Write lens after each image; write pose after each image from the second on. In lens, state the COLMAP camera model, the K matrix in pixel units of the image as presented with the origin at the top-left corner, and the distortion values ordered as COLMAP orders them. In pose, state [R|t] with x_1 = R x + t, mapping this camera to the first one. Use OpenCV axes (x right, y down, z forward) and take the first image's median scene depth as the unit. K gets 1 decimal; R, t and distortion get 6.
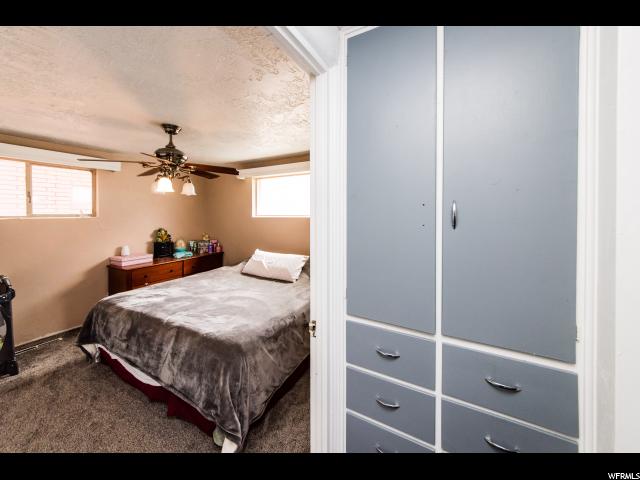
lens RADIAL K [[225.5, 0, 340.9], [0, 225.5, 217.9], [0, 0, 1]] dist [-0.000660, 0.002180]
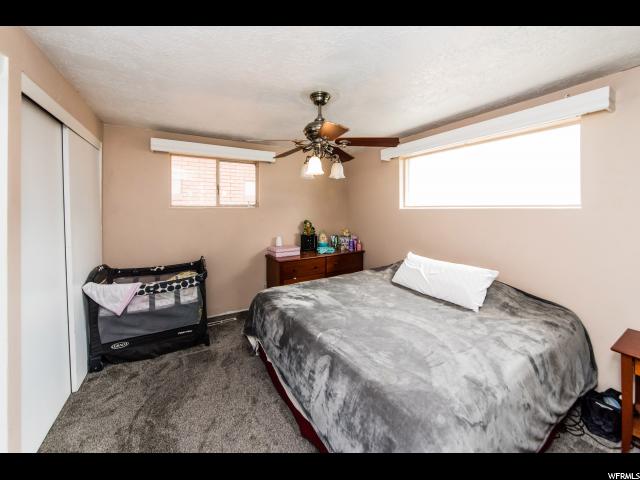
lens RADIAL K [[250.8, 0, 326.4], [0, 250.8, 223.2], [0, 0, 1]] dist [-0.001096, 0.000113]
pose [[0.839420, 0.031222, -0.542585, -0.227309], [-0.011625, 0.999152, 0.039509, 0.023105], [0.543358, -0.026857, 0.839071, 0.237990]]
